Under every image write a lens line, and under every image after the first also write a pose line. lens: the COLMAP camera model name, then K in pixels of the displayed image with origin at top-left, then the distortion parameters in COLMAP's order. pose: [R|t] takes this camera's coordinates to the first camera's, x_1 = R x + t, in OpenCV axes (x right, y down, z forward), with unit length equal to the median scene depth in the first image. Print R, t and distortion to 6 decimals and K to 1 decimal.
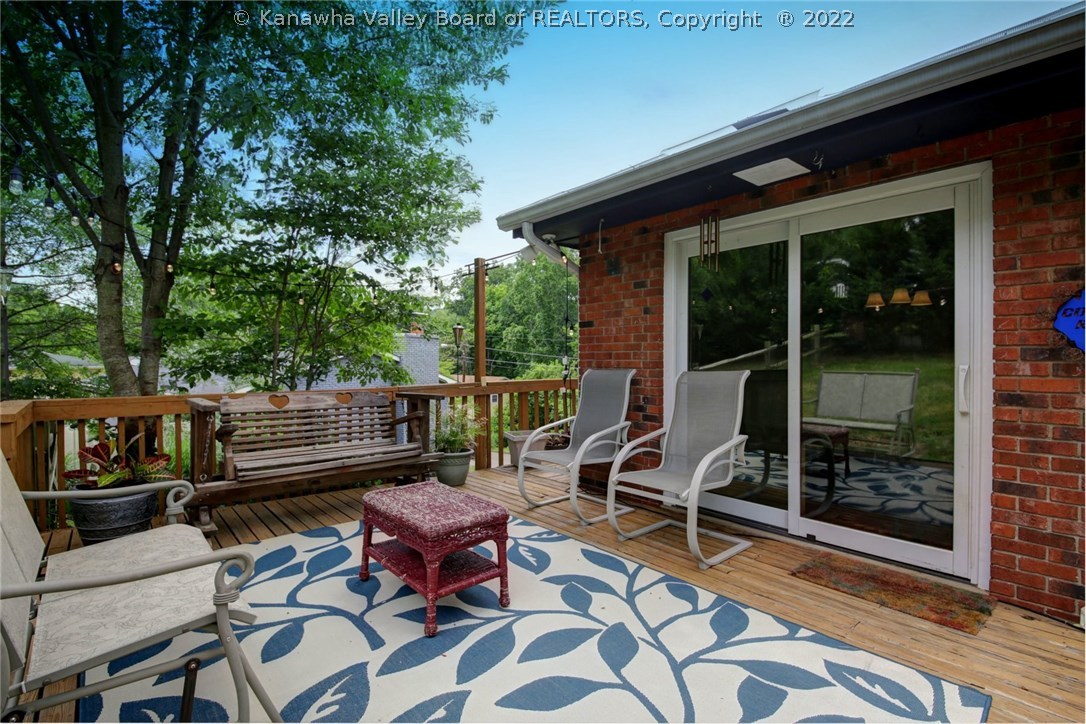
lens RADIAL K [[503.4, 0, 543.5], [0, 503.4, 359.8], [0, 0, 1]] dist [-0.003844, -0.000672]
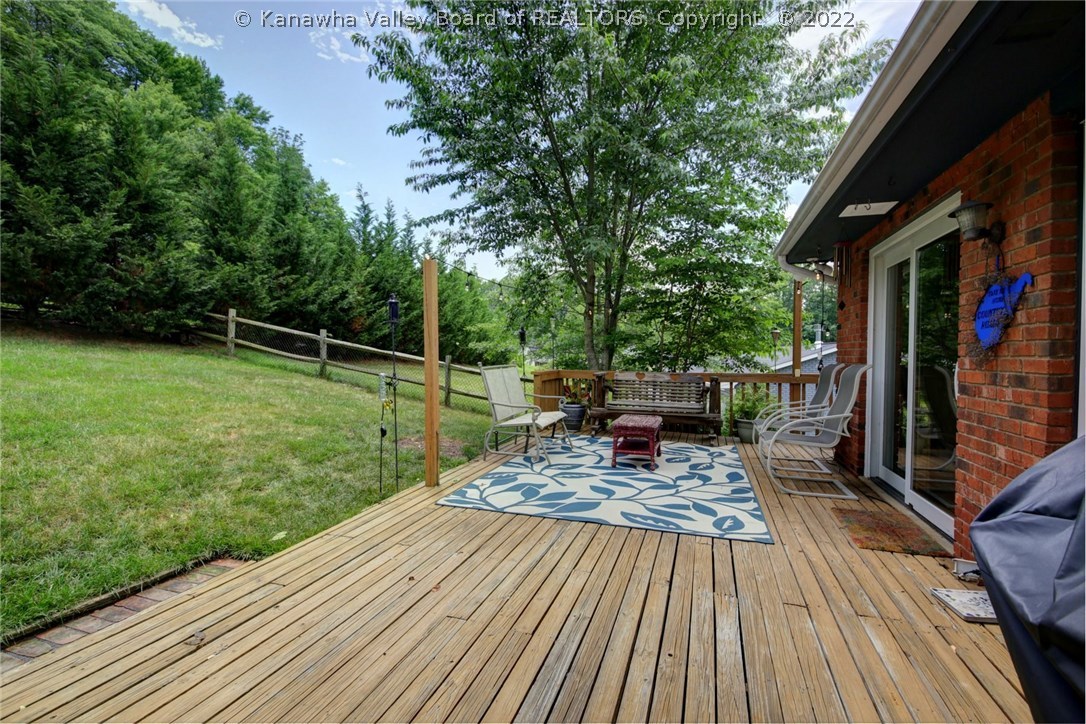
lens RADIAL K [[503.4, 0, 542.2], [0, 503.4, 360.9], [0, 0, 1]] dist [-0.003844, -0.000672]
pose [[0.502725, 0.011526, -0.864370, 1.604464], [-0.004272, 0.999932, 0.010849, 0.005142], [0.864436, -0.001762, 0.502740, -0.497023]]
